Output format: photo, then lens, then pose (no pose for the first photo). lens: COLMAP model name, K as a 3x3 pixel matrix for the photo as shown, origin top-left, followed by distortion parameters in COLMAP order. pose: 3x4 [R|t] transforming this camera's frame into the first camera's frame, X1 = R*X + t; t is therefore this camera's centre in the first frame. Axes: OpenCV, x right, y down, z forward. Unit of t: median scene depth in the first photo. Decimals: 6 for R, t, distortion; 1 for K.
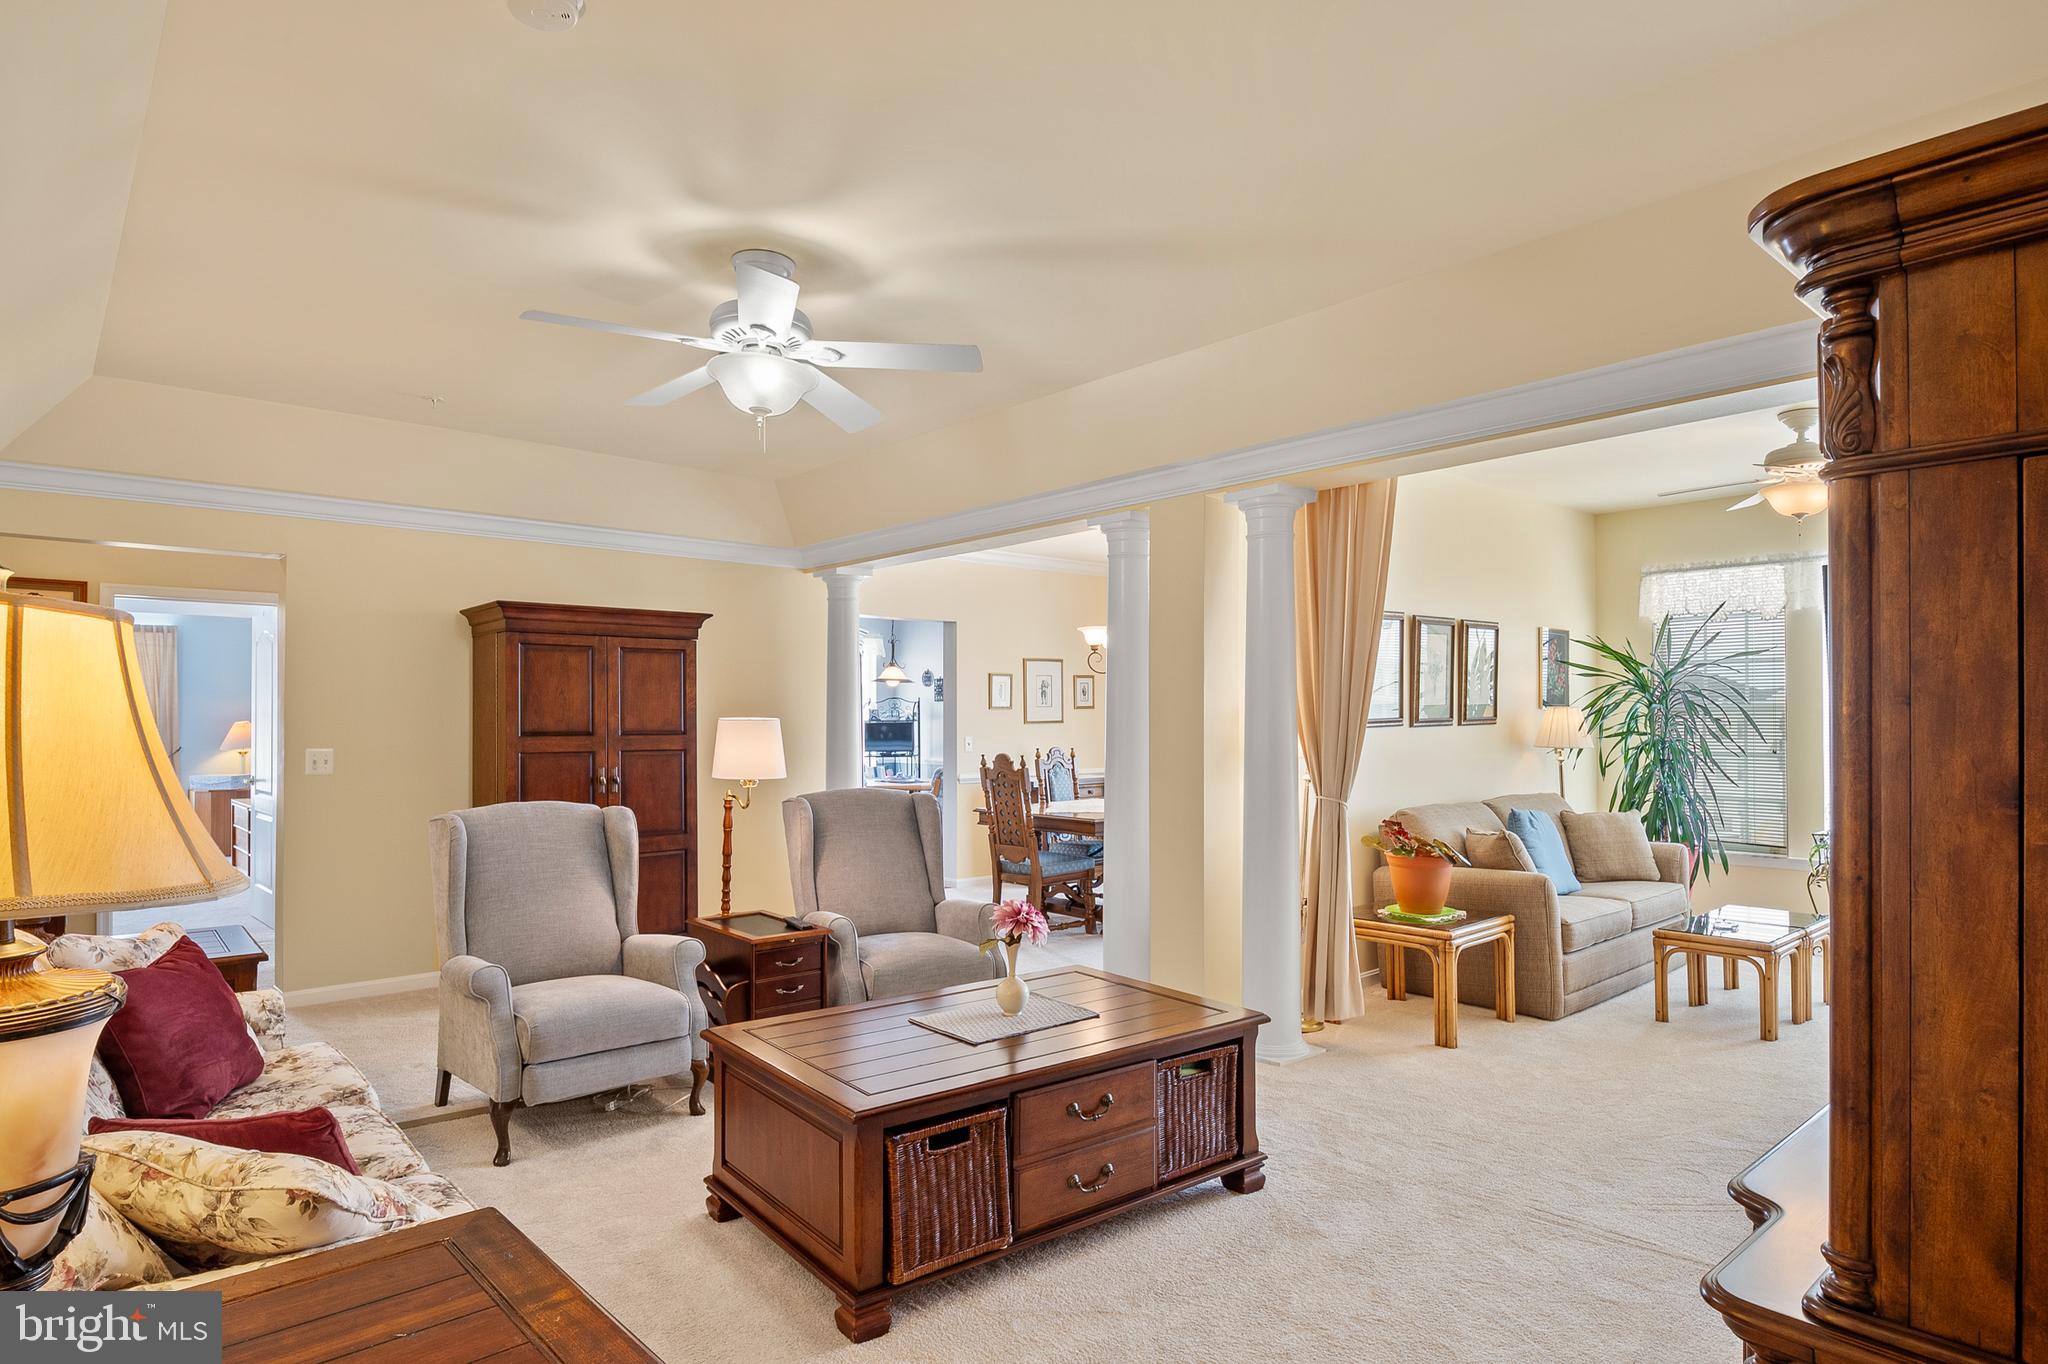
lens RADIAL K [[1126.0, 0, 1021.8], [0, 1126.0, 699.1], [0, 0, 1]] dist [-0.003070, -0.006283]
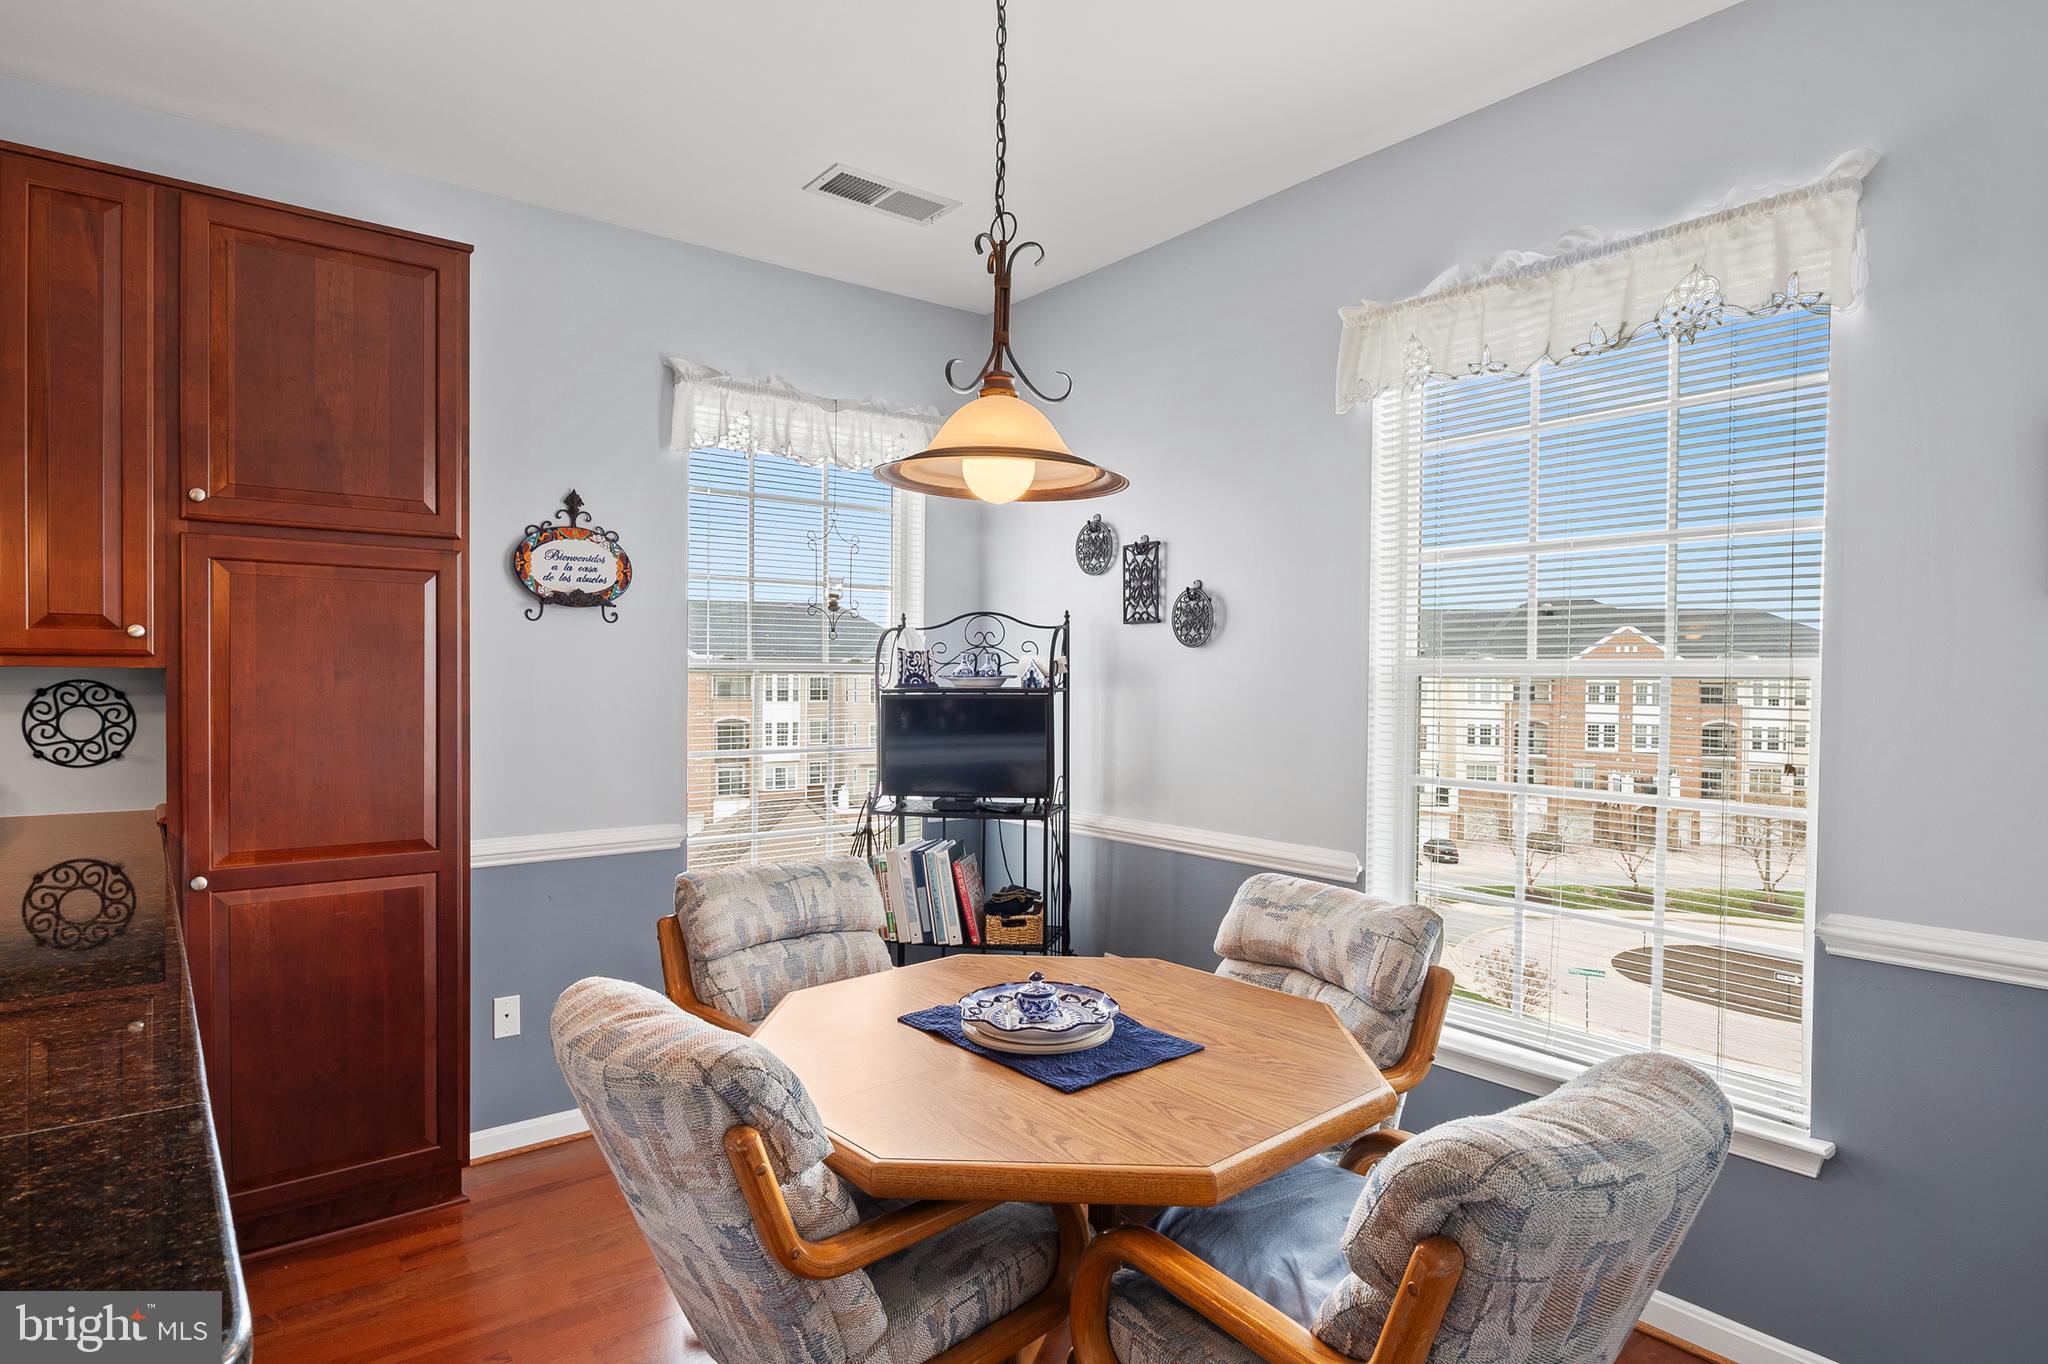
lens RADIAL K [[1126.0, 0, 1031.0], [0, 1126.0, 690.2], [0, 0, 1]] dist [-0.003070, -0.006283]
pose [[0.998642, 0.012564, -0.050553, -0.231951], [-0.011151, 0.999542, 0.028141, 0.030917], [0.050883, -0.027539, 0.998325, 1.907562]]
